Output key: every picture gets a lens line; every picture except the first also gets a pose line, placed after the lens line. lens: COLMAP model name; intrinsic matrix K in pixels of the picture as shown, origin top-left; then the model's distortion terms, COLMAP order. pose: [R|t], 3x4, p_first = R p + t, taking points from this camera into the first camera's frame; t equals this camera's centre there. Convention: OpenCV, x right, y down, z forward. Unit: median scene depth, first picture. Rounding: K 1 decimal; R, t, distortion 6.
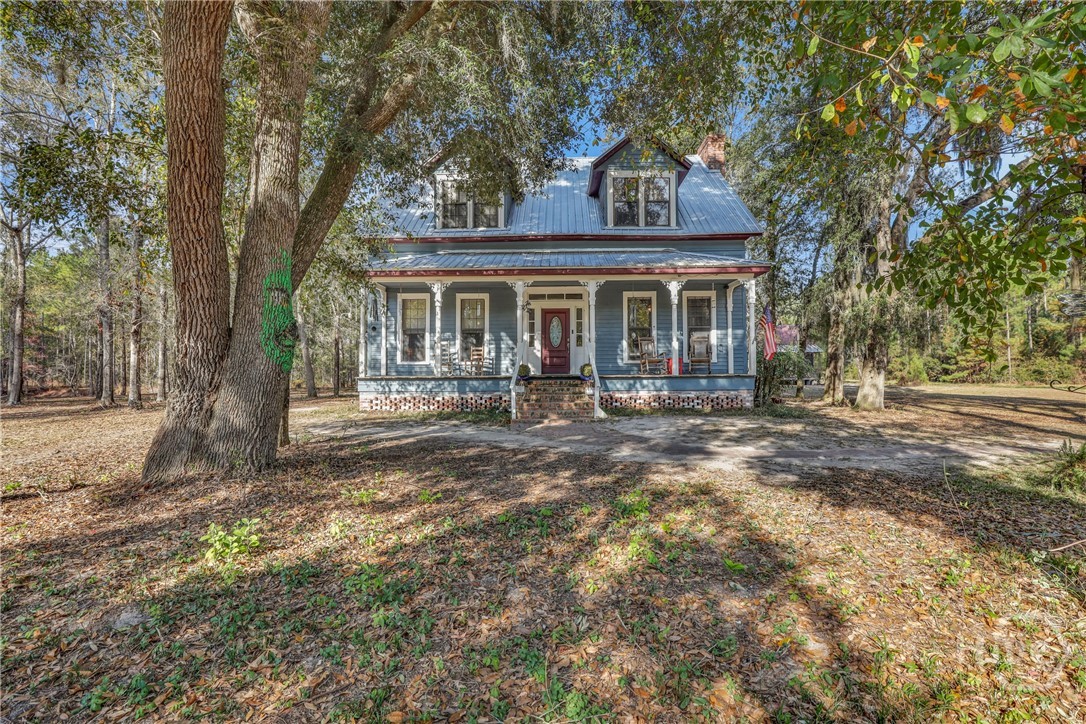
lens RADIAL K [[486.7, 0, 543.0], [0, 486.7, 362.0], [0, 0, 1]] dist [-0.036774, 0.007622]
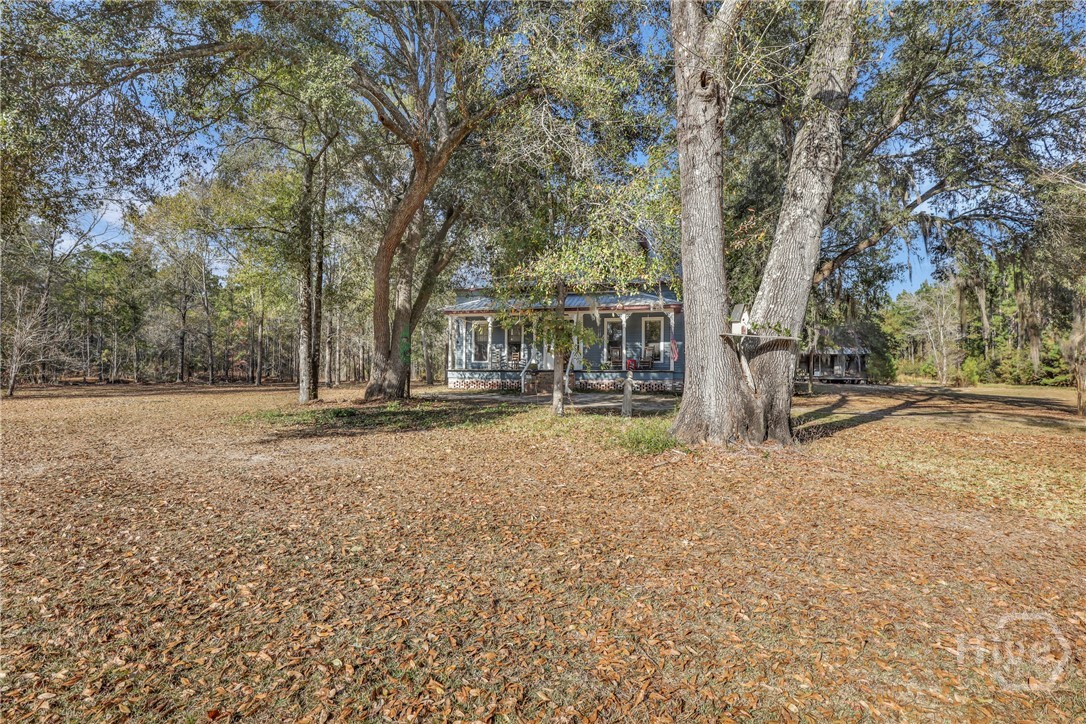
lens RADIAL K [[486.7, 0, 543.0], [0, 486.7, 362.0], [0, 0, 1]] dist [-0.036774, 0.007622]
pose [[0.972109, 0.007390, -0.234411, 0.369685], [-0.006917, 0.999972, 0.002841, -0.003550], [0.234425, -0.001141, 0.972133, -0.644667]]
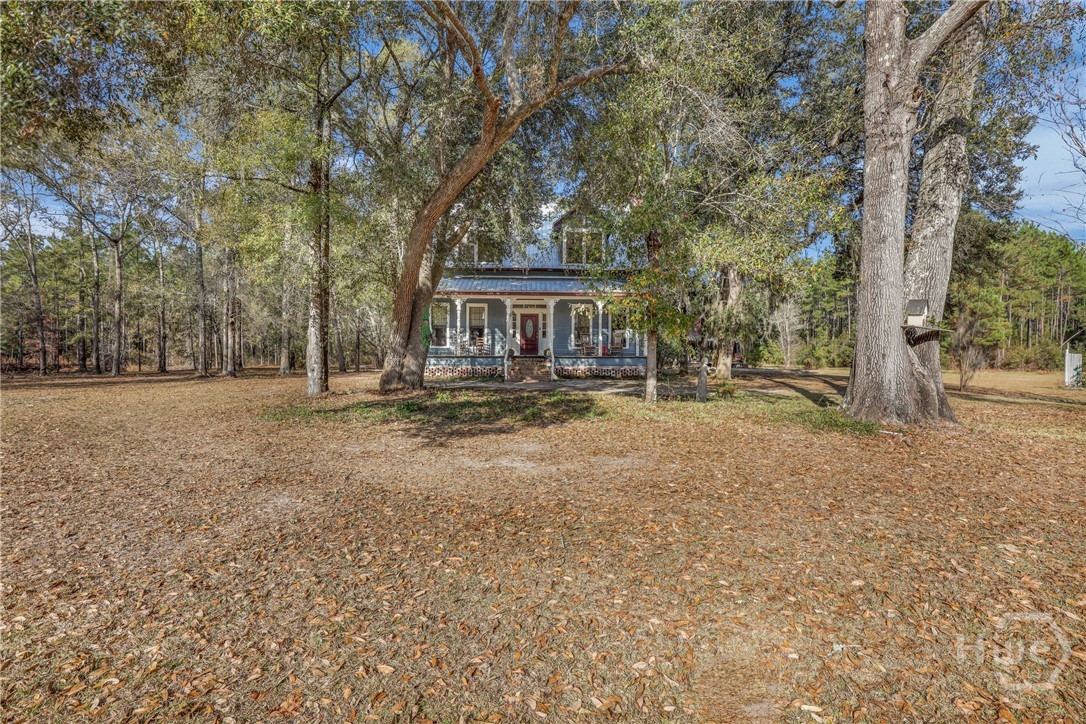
lens RADIAL K [[486.7, 0, 543.0], [0, 486.7, 362.0], [0, 0, 1]] dist [-0.036774, 0.007622]
pose [[0.998116, 0.009366, 0.060636, -0.027712], [-0.011239, 0.999468, 0.030613, -0.001848], [-0.060317, -0.031237, 0.997690, -0.642906]]
